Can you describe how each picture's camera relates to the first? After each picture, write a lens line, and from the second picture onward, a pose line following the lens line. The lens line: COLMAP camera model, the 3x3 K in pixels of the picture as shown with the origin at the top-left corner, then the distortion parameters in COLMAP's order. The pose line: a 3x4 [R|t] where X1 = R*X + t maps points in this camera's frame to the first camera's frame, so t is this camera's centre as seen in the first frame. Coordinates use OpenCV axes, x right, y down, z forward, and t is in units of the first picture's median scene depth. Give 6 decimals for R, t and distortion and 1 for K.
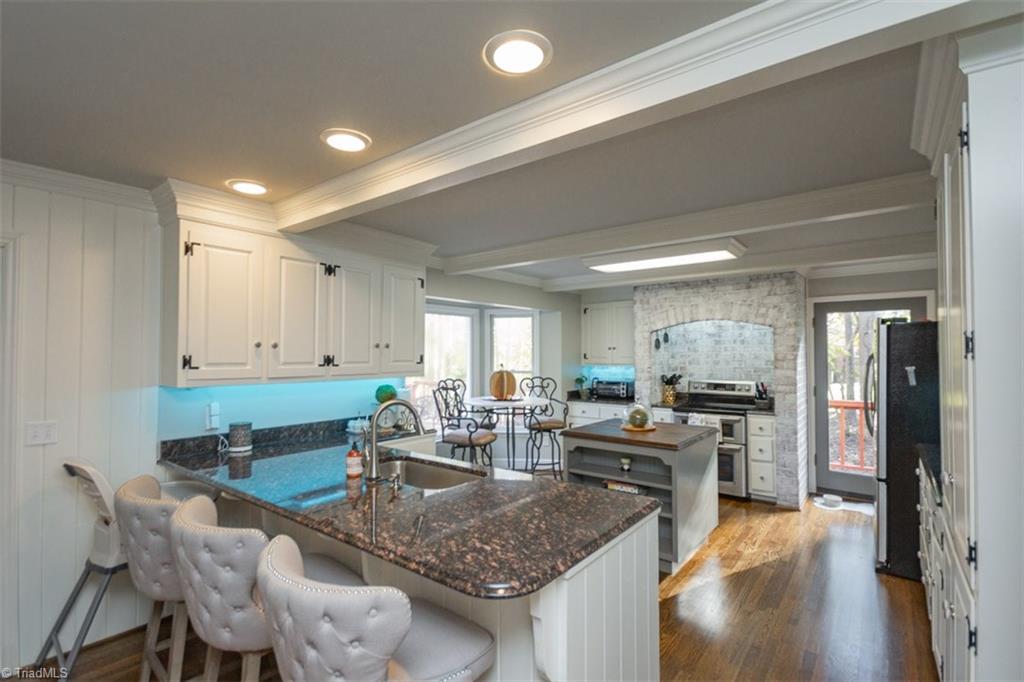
lens RADIAL K [[482.6, 0, 506.0], [0, 482.6, 345.6], [0, 0, 1]] dist [0.001710, -0.001453]
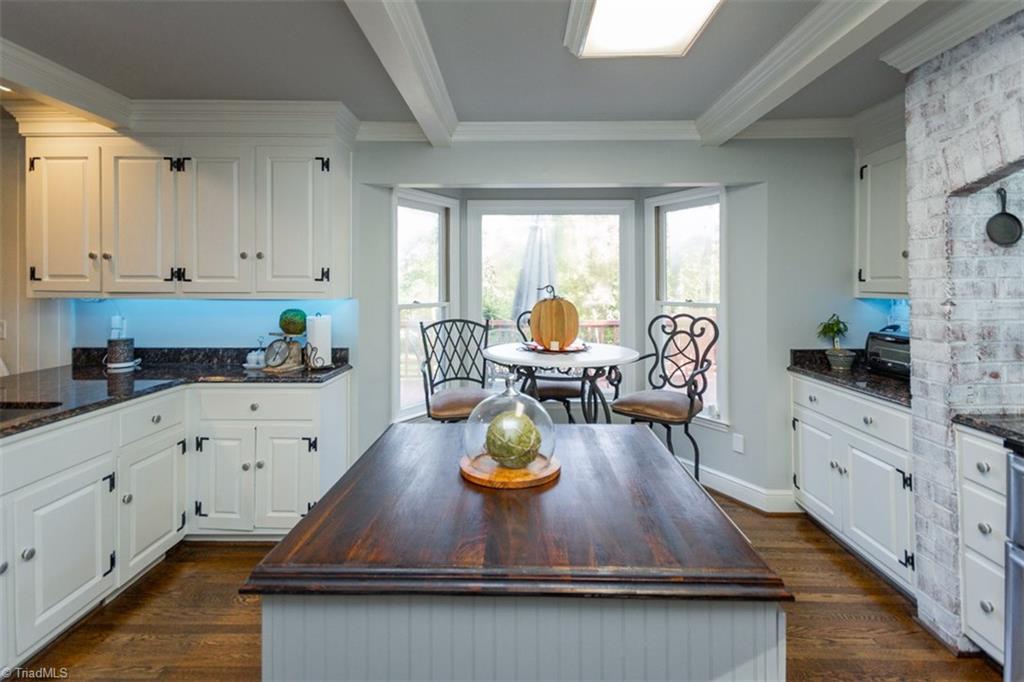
lens RADIAL K [[482.6, 0, 511.8], [0, 482.6, 283.6], [0, 0, 1]] dist [0.001710, -0.001453]
pose [[0.612393, 0.002010, -0.790551, 0.610112], [0.009848, 0.999900, 0.010171, 0.042330], [0.790492, -0.014014, 0.612311, 0.905087]]
